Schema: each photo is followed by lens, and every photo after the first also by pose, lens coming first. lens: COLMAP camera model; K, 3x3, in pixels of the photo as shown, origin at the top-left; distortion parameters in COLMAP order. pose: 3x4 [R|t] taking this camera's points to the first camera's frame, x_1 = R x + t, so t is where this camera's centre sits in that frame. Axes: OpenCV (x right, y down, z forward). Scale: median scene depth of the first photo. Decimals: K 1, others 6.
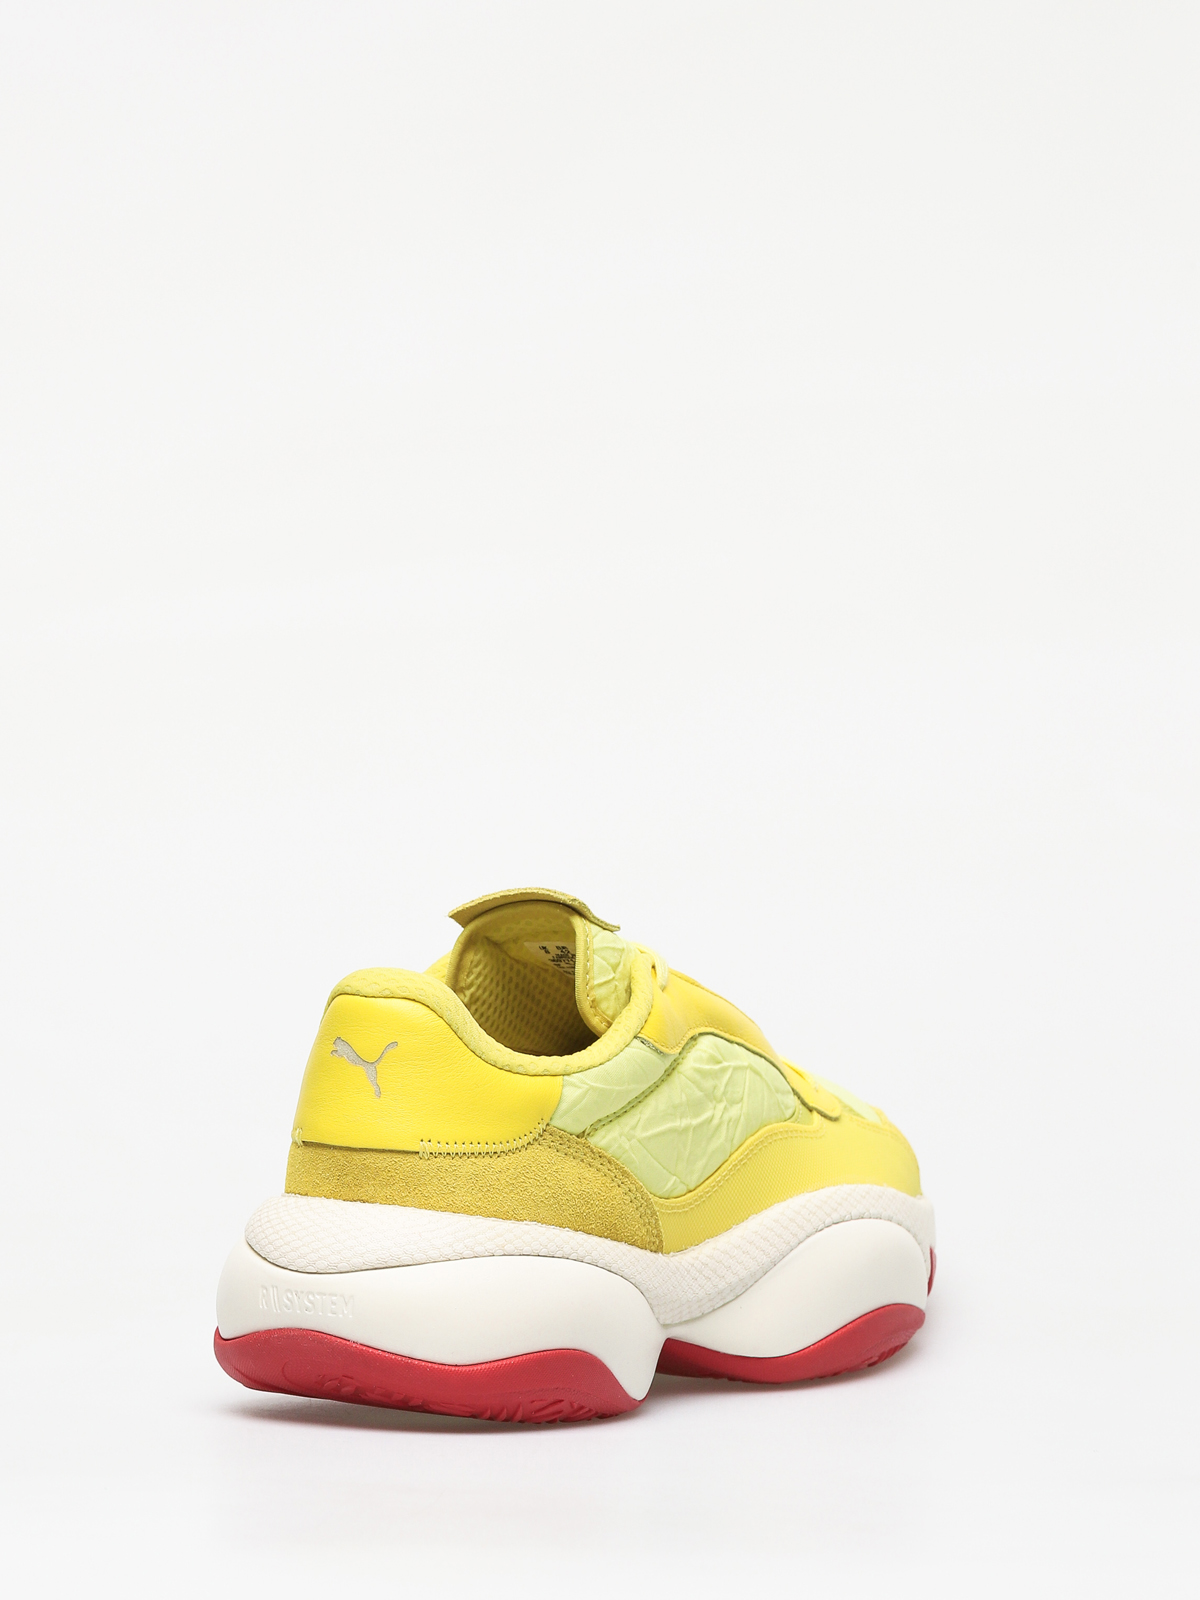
lens RADIAL K [[6778.9, 0, 600.0], [0, 6778.9, 800.0], [0, 0, 1]] dist [-0.186825, 1.591409]
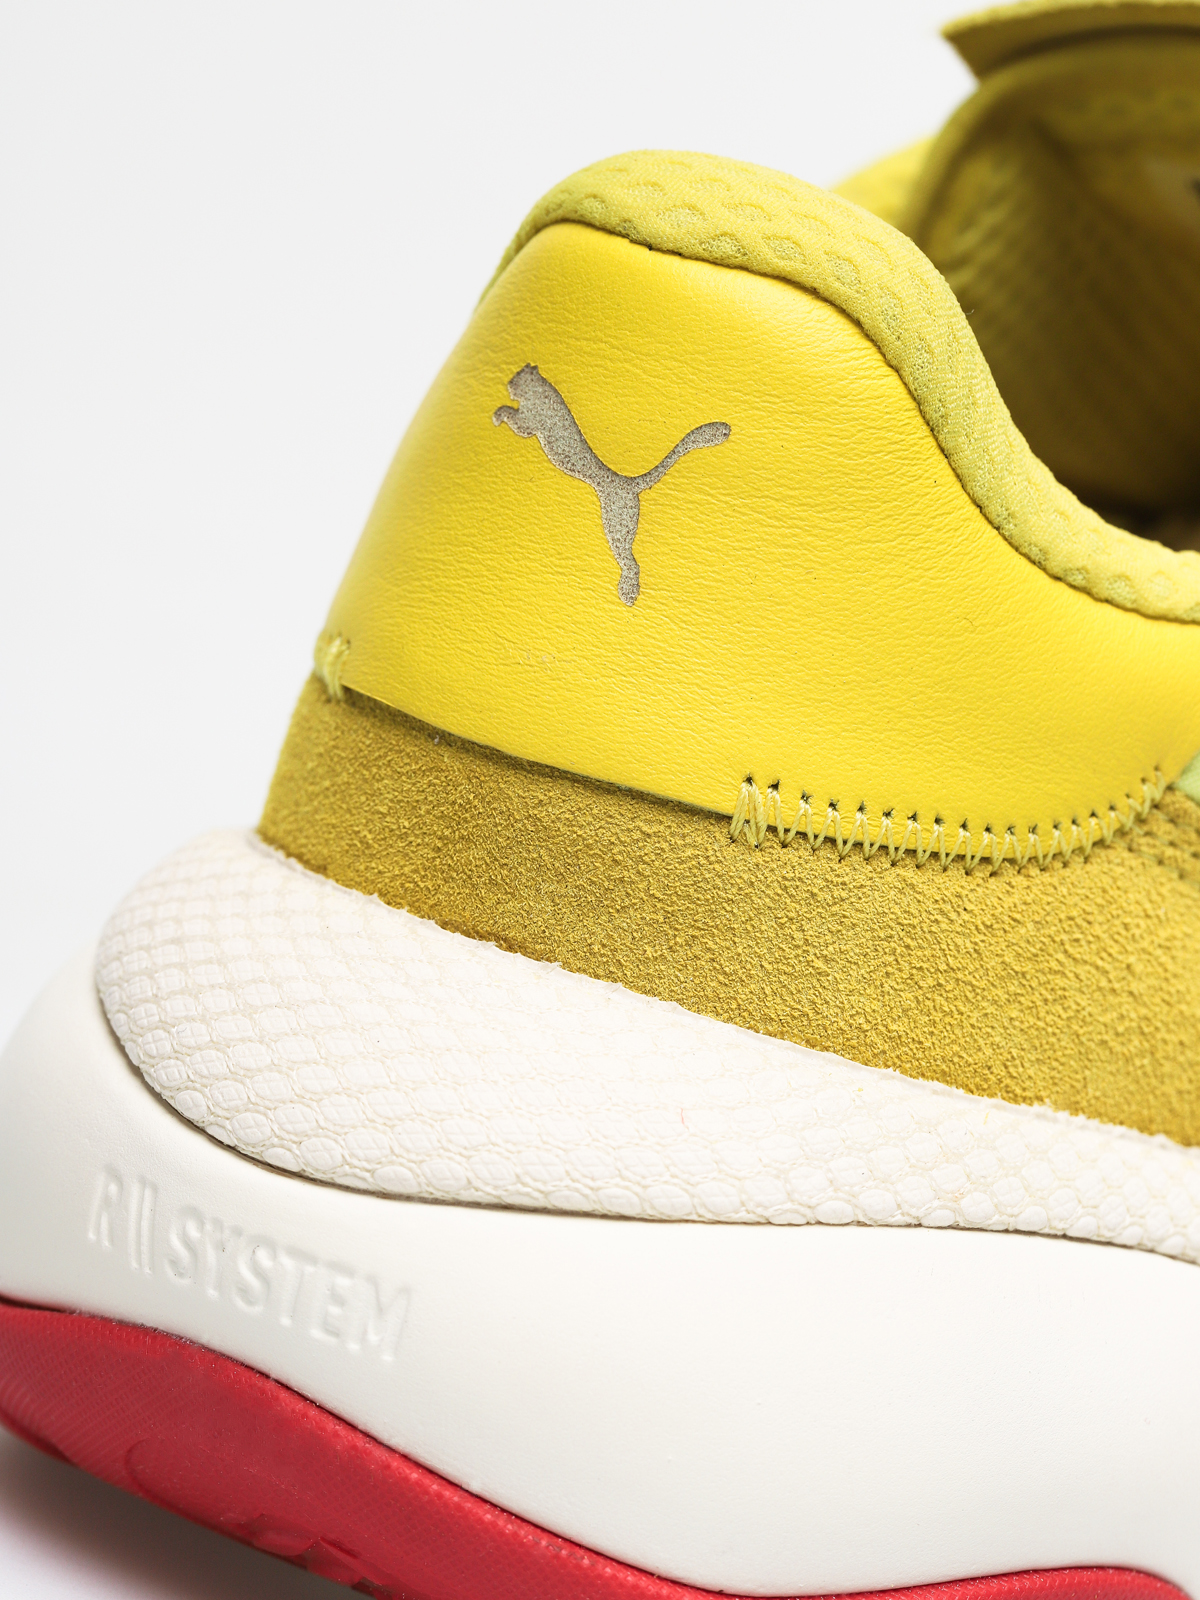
lens RADIAL K [[6778.9, 0, 600.0], [0, 6778.9, 800.0], [0, 0, 1]] dist [-0.186825, 1.591409]
pose [[0.981486, 0.191280, -0.009864, -0.029336], [-0.188669, 0.974394, 0.122311, 0.017129], [0.033007, -0.118186, 0.992443, 0.711566]]
